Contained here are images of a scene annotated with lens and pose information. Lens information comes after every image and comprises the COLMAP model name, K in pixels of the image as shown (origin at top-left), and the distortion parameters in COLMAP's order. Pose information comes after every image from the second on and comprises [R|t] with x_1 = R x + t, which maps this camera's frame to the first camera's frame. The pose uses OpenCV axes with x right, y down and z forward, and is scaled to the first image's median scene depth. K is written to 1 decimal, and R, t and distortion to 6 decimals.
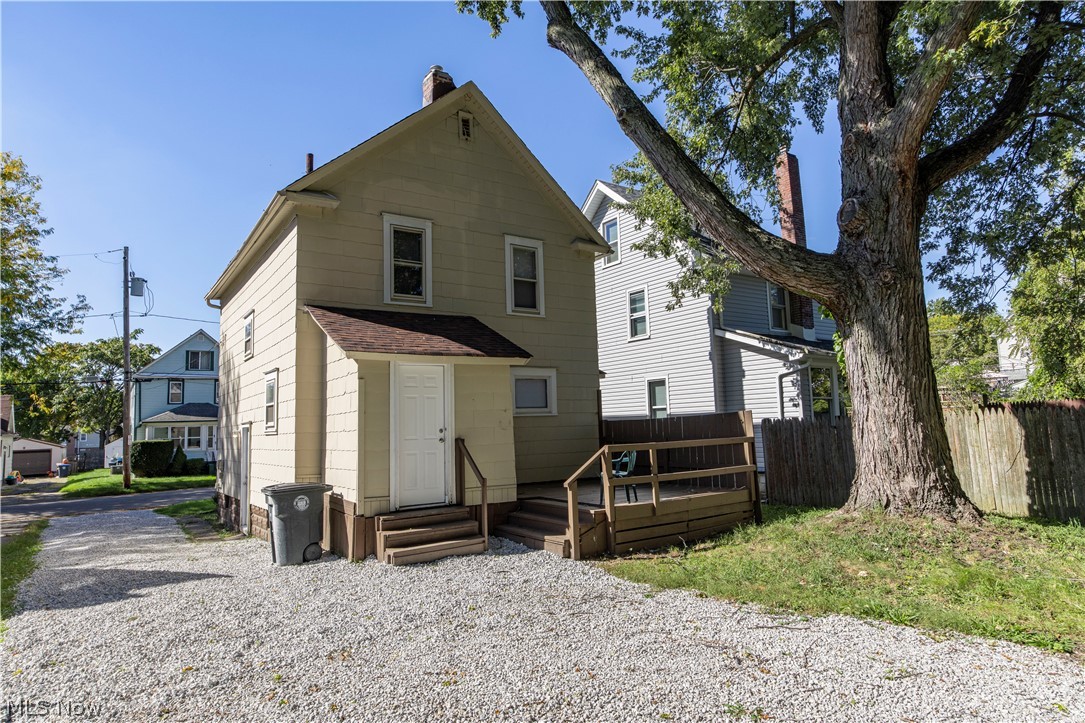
lens RADIAL K [[641.0, 0, 544.4], [0, 641.0, 360.3], [0, 0, 1]] dist [0.002052, -0.001239]
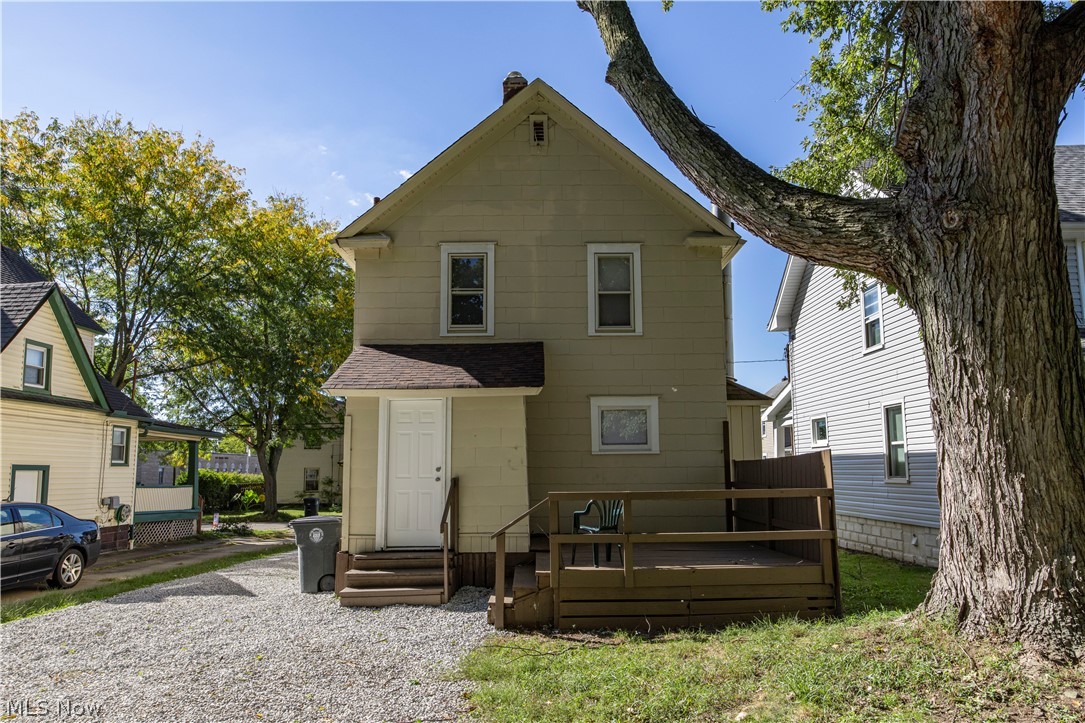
lens RADIAL K [[691.1, 0, 546.1], [0, 691.1, 395.1], [0, 0, 1]] dist [-0.005931, 0.002344]
pose [[0.827510, -0.038119, -0.560156, 0.461309], [0.041358, 0.999121, -0.006892, 0.013396], [0.559926, -0.017464, 0.828359, 0.223231]]
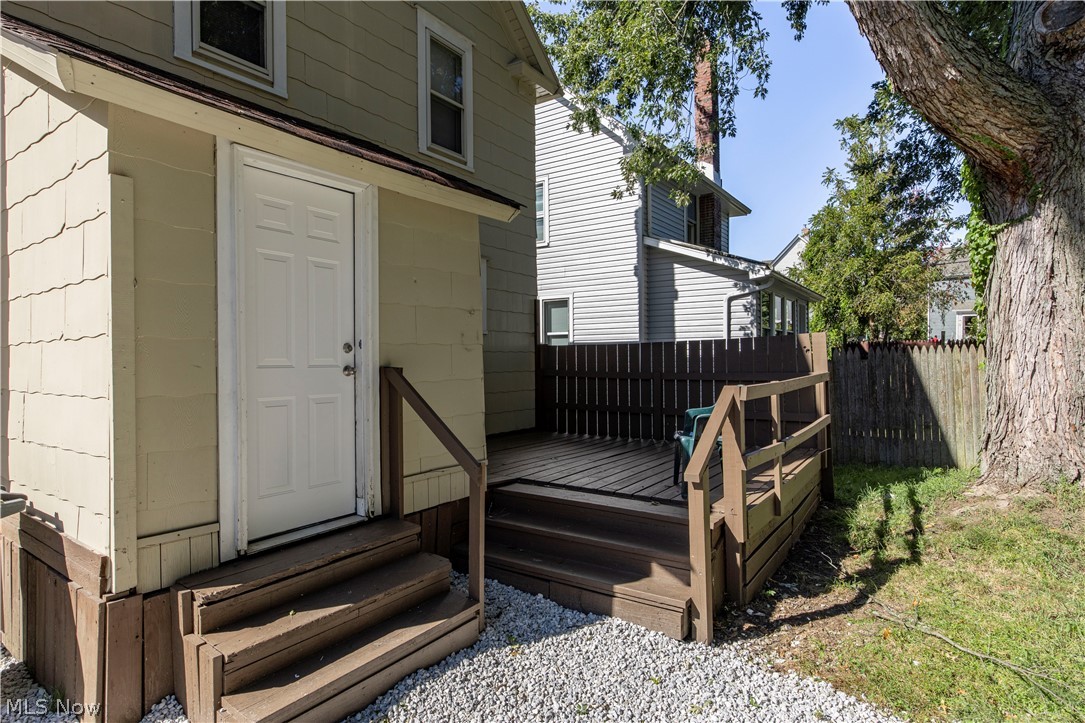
lens RADIAL K [[585.2, 0, 542.4], [0, 585.2, 364.7], [0, 0, 1]] dist [0.004147, -0.001875]
pose [[0.935113, 0.019447, 0.353815, -0.153001], [-0.057583, 0.993560, 0.097579, 0.065822], [-0.349639, -0.111621, 0.930212, 0.515248]]
